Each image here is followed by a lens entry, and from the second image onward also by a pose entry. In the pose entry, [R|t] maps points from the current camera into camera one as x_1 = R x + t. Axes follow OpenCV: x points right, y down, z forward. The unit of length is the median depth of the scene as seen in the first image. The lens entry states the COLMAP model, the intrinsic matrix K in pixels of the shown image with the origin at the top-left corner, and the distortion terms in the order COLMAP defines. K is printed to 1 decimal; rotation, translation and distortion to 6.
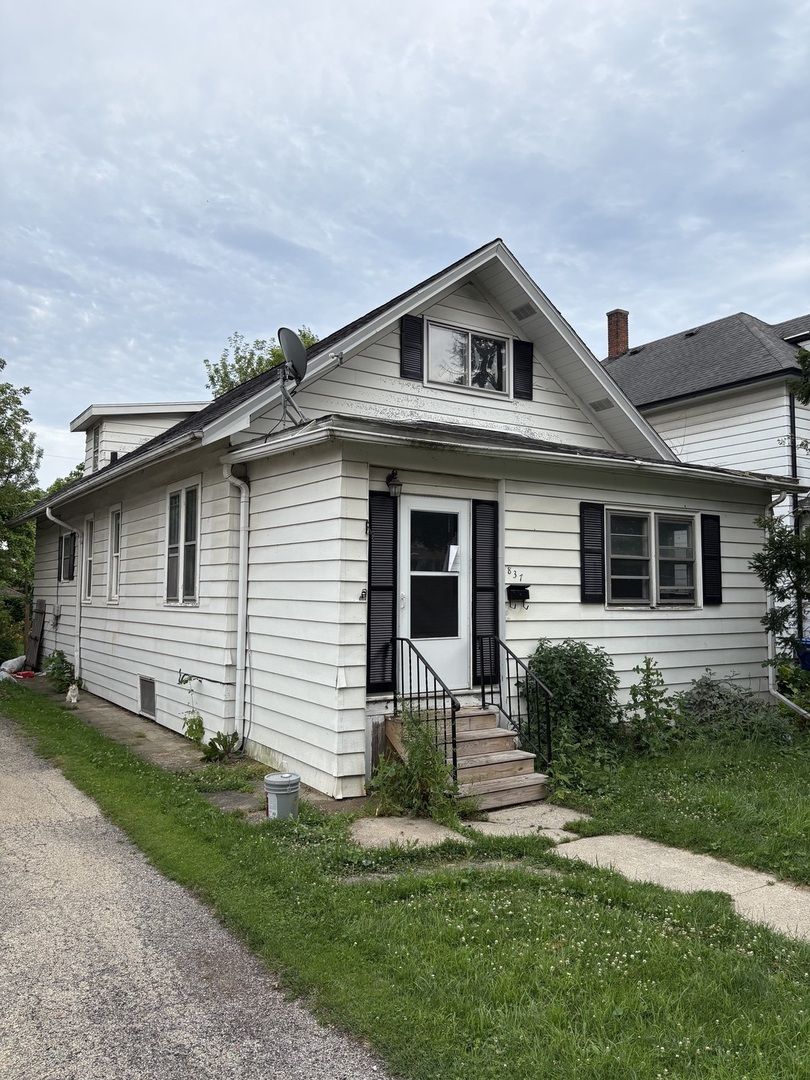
lens RADIAL K [[805.6, 0, 401.2], [0, 805.6, 541.6], [0, 0, 1]] dist [0.040313, -0.054384]
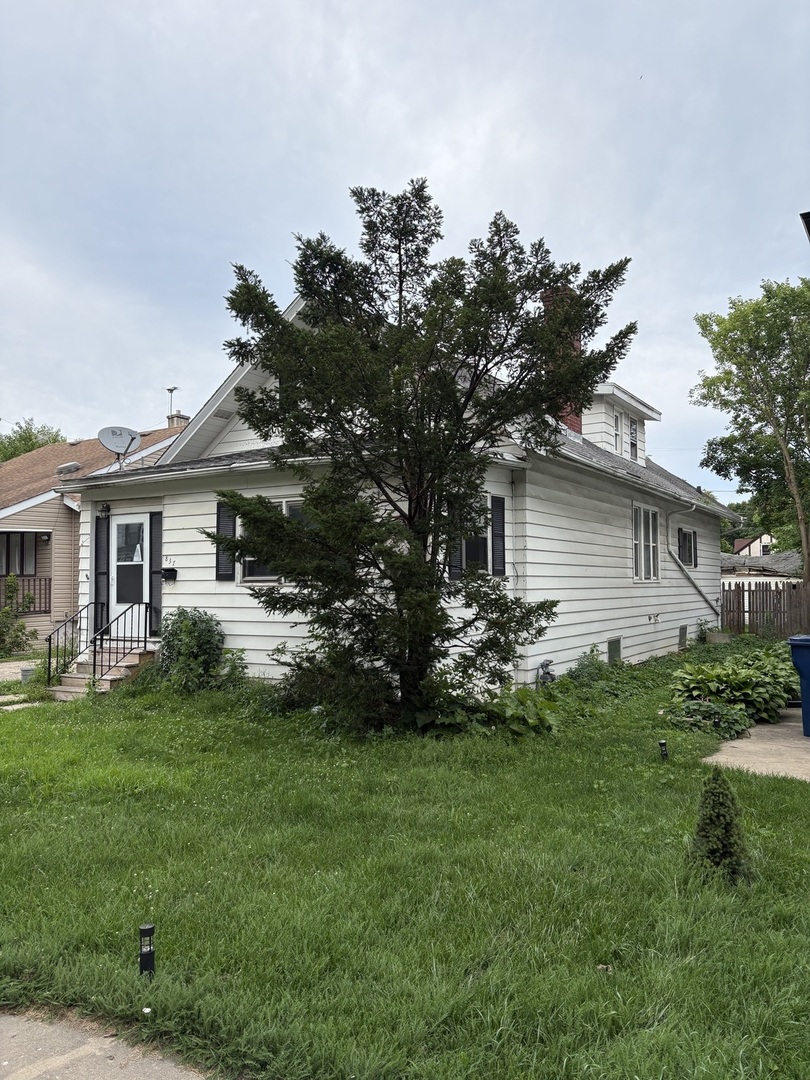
lens RADIAL K [[805.6, 0, 401.2], [0, 805.6, 541.6], [0, 0, 1]] dist [0.040313, -0.054384]
pose [[0.423315, -0.053672, -0.904391, 1.632141], [0.070892, 0.997145, -0.025995, 0.073646], [0.903205, -0.053110, 0.425912, 0.773420]]
